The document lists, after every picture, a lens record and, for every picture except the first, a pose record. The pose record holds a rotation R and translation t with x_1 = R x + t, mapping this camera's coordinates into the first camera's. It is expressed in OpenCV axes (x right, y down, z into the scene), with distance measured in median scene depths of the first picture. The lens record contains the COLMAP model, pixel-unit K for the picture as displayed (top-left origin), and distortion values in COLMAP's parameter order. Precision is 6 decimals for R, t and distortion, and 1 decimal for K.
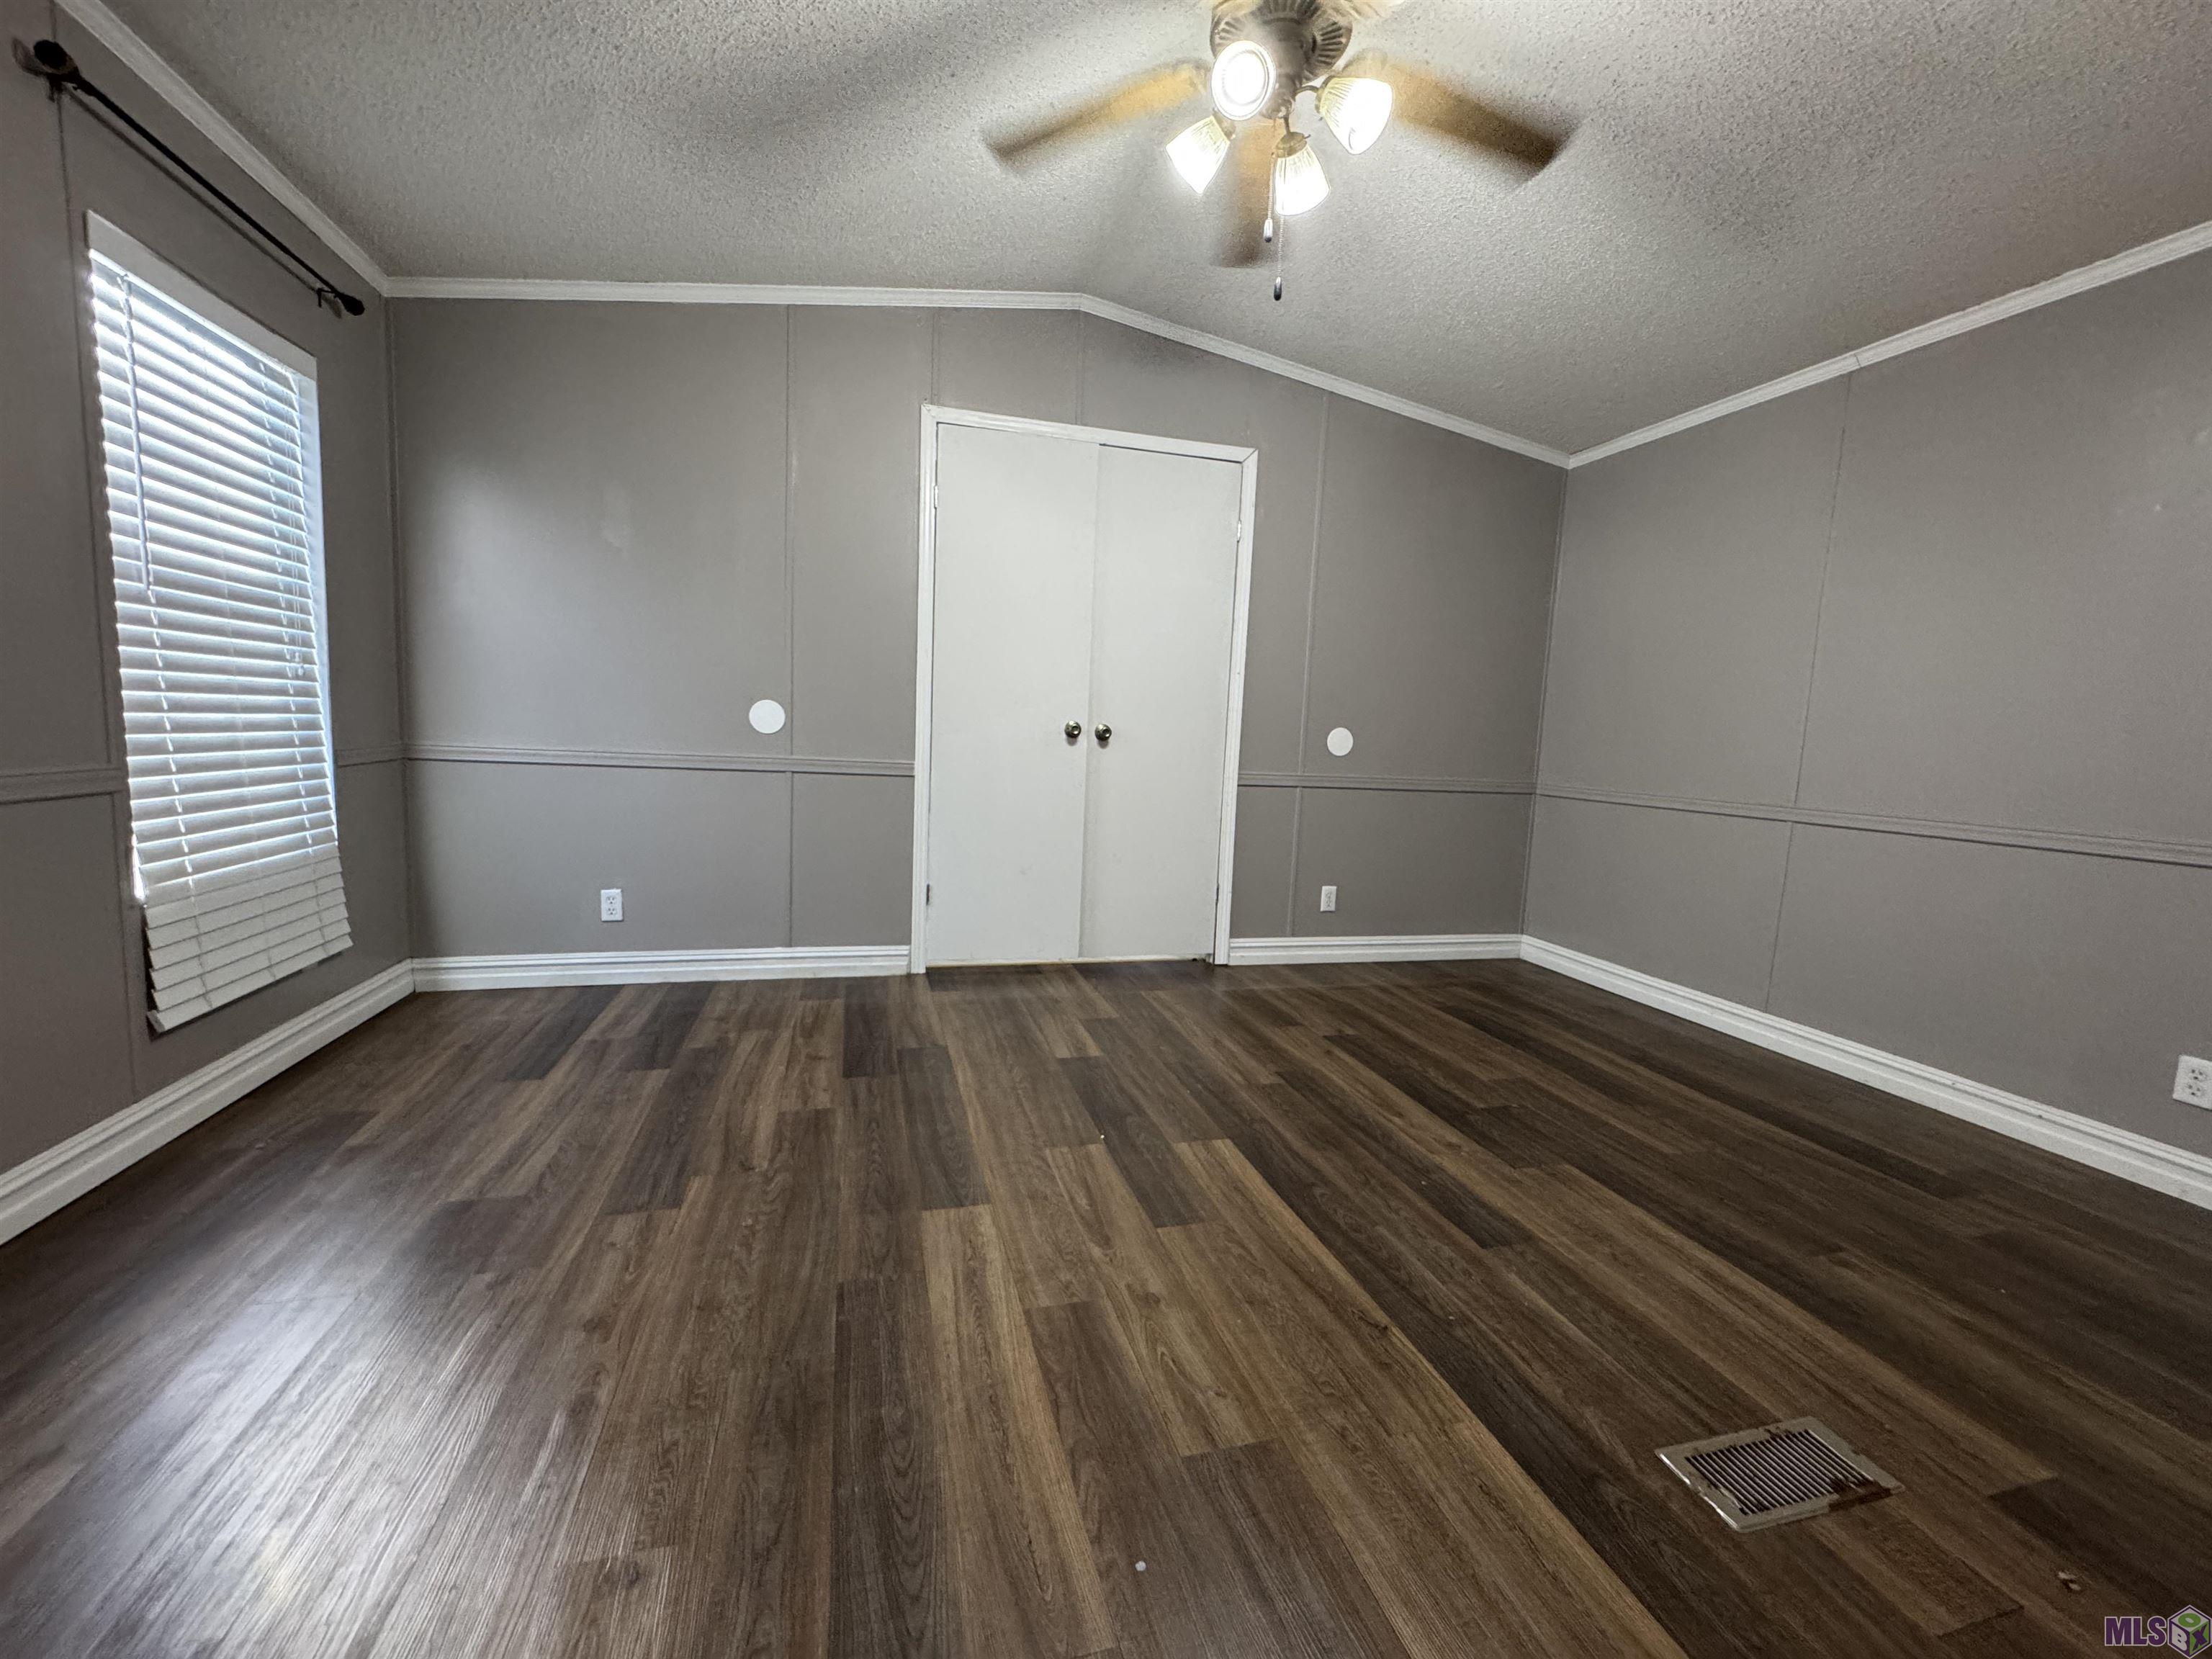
lens RADIAL K [[888.8, 0, 1104.7], [0, 888.8, 820.2], [0, 0, 1]] dist [-0.002627, 0.000317]
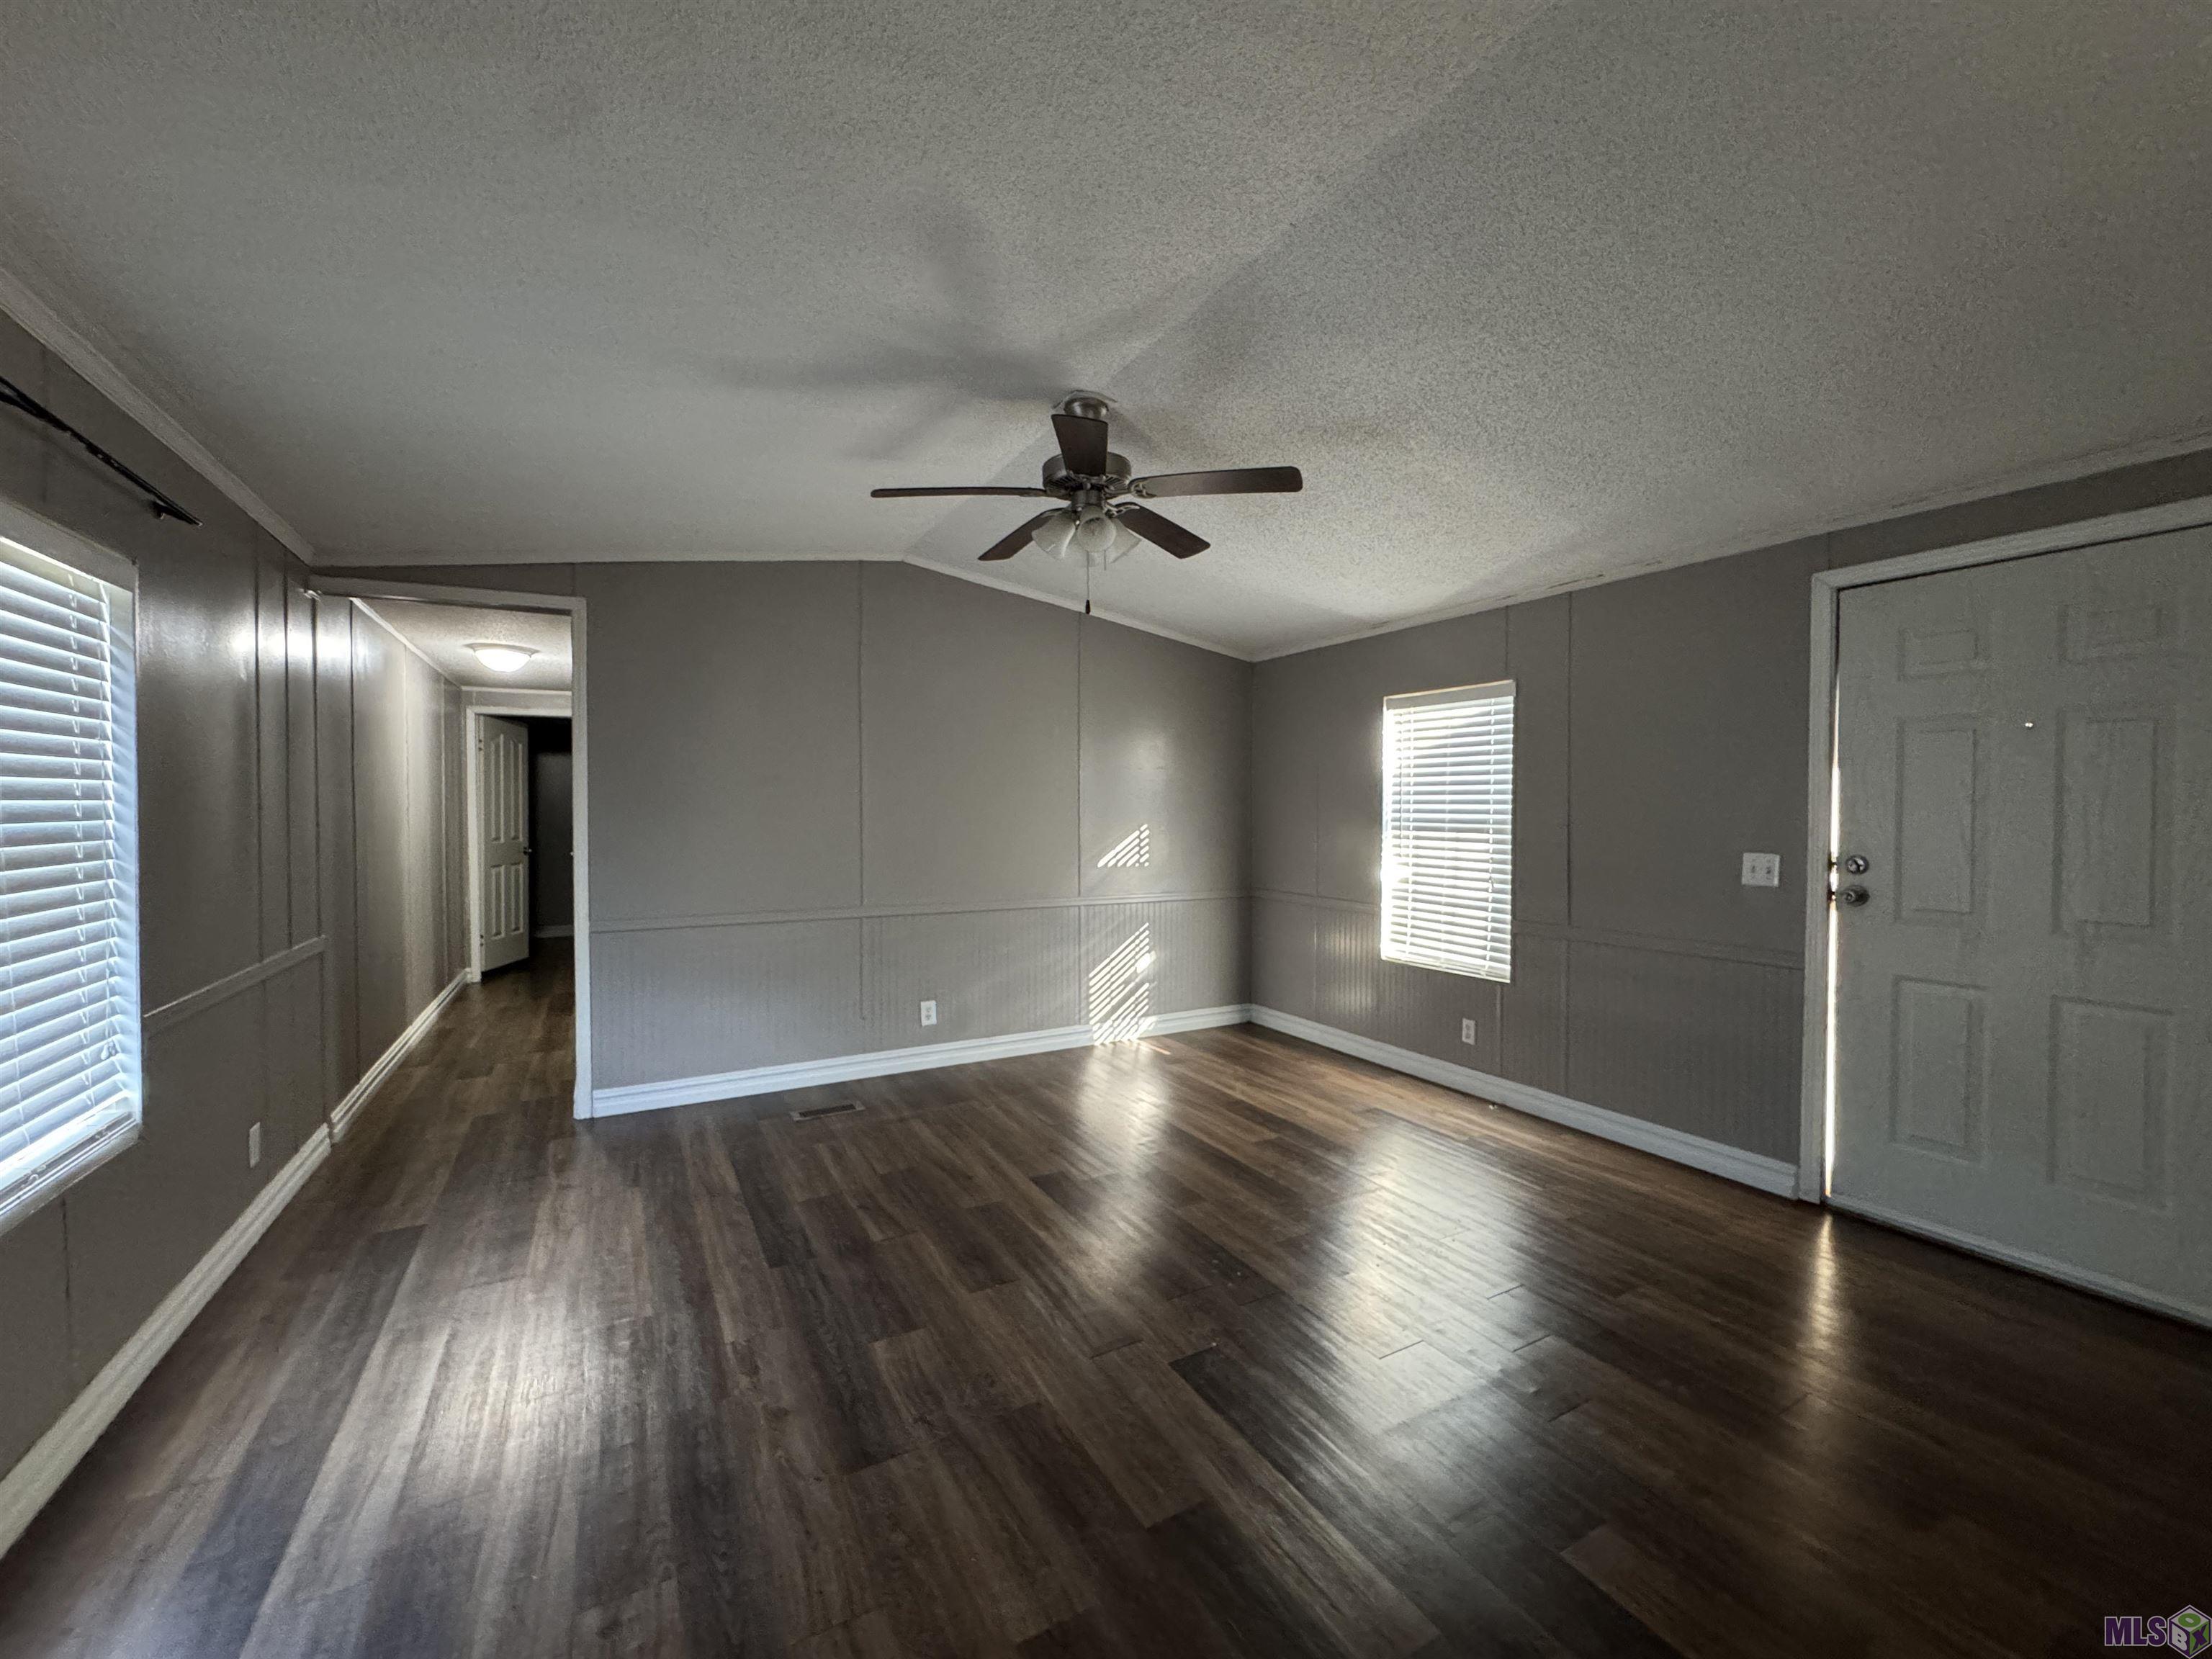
lens RADIAL K [[888.8, 0, 1102.5], [0, 888.8, 837.5], [0, 0, 1]] dist [-0.002627, 0.000317]
pose [[0.235472, -0.017100, -0.971731, 0.797100], [-0.096234, 0.994521, -0.040820, -0.135988], [0.967105, 0.103125, 0.232536, 0.157643]]
